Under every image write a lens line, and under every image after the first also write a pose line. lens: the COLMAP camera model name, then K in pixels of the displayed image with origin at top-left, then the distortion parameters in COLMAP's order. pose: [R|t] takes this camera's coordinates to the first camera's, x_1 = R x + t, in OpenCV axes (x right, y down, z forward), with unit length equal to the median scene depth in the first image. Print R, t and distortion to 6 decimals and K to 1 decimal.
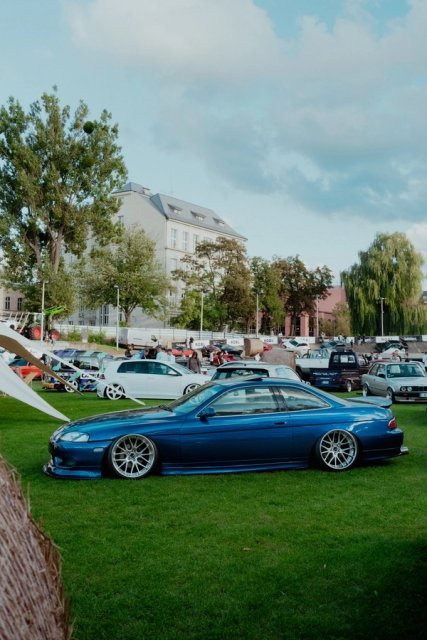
lens RADIAL K [[618.1, 0, 213.5], [0, 618.1, 320.0], [0, 0, 1]] dist [-0.008978, 0.000010]
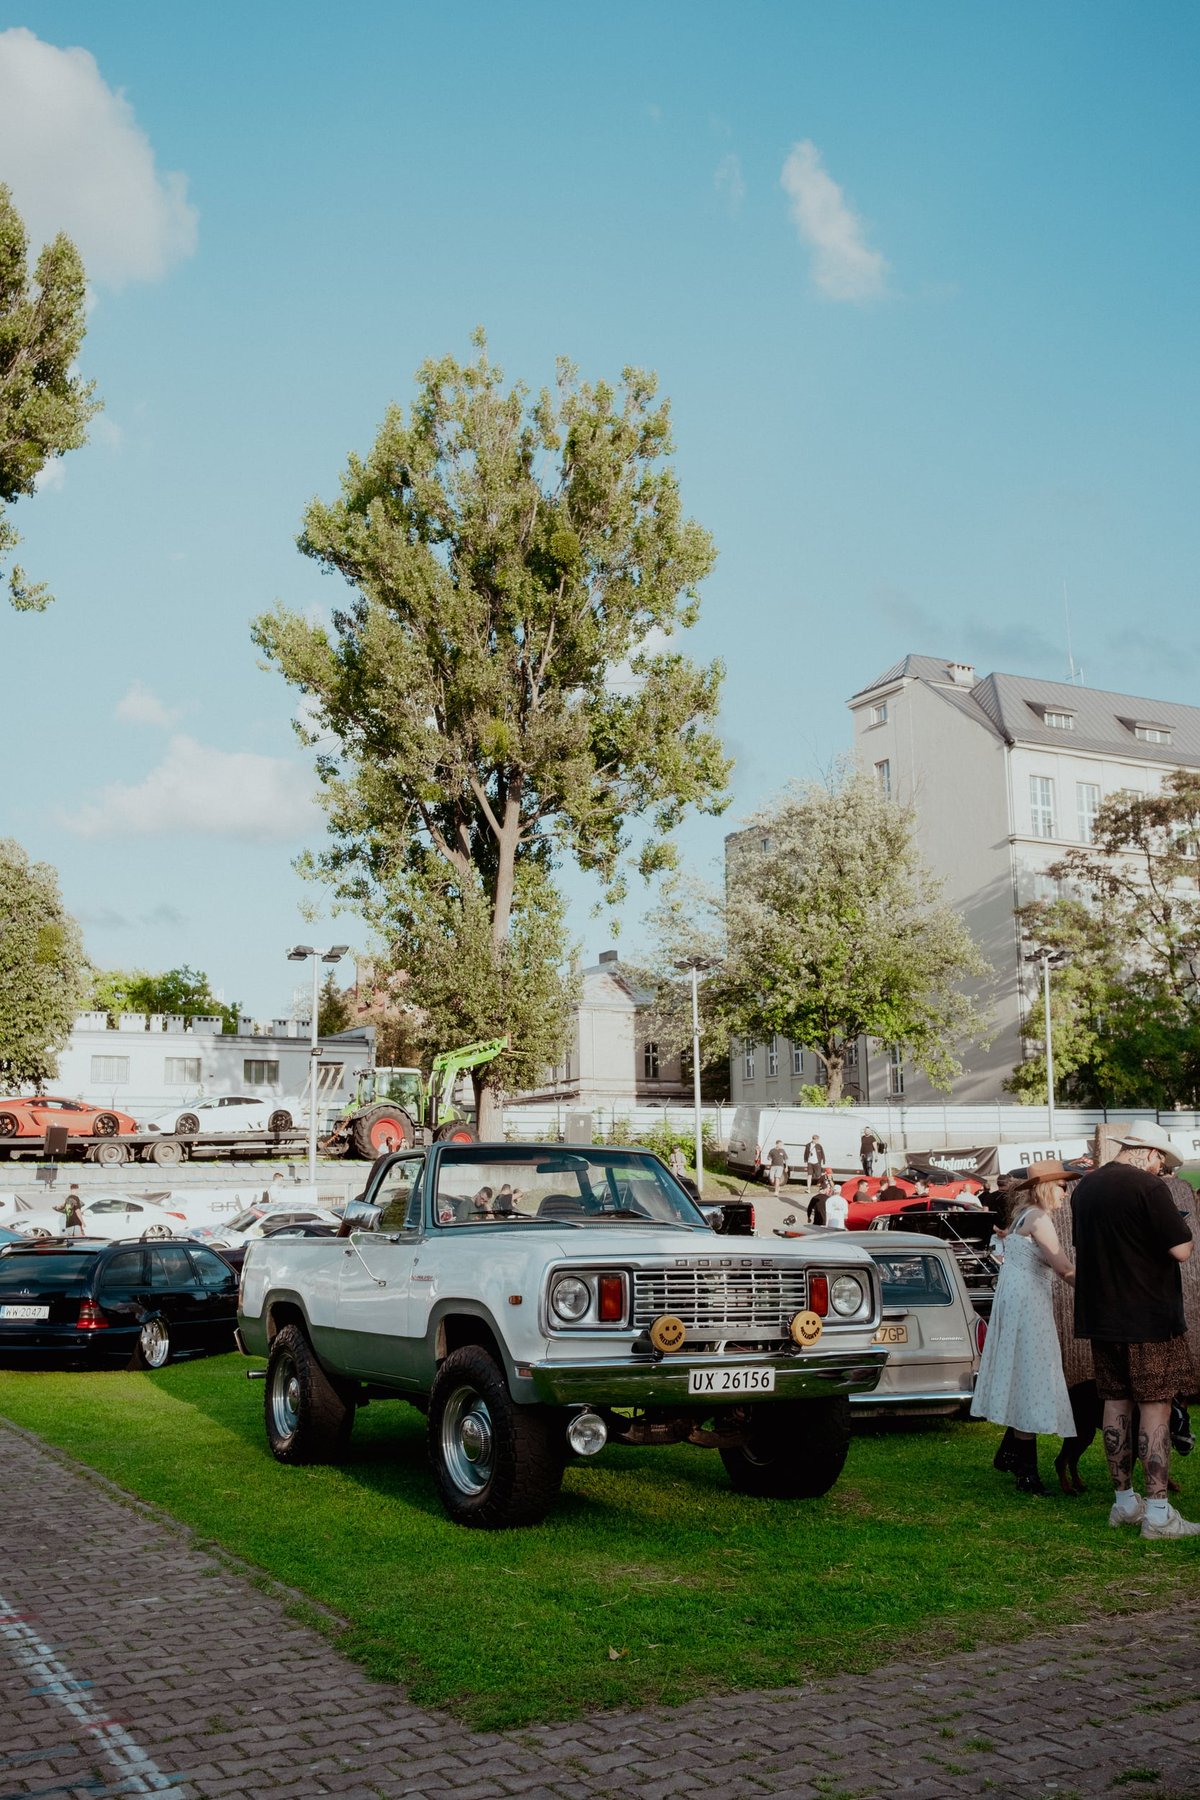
lens RADIAL K [[1738.4, 0, 600.0], [0, 1738.4, 900.0], [0, 0, 1]] dist [-0.008978, 0.000010]
pose [[0.913759, -0.094574, -0.395095, 0.077954], [0.048004, 0.990848, -0.126158, 0.010350], [0.403410, 0.096312, 0.909936, 0.173231]]
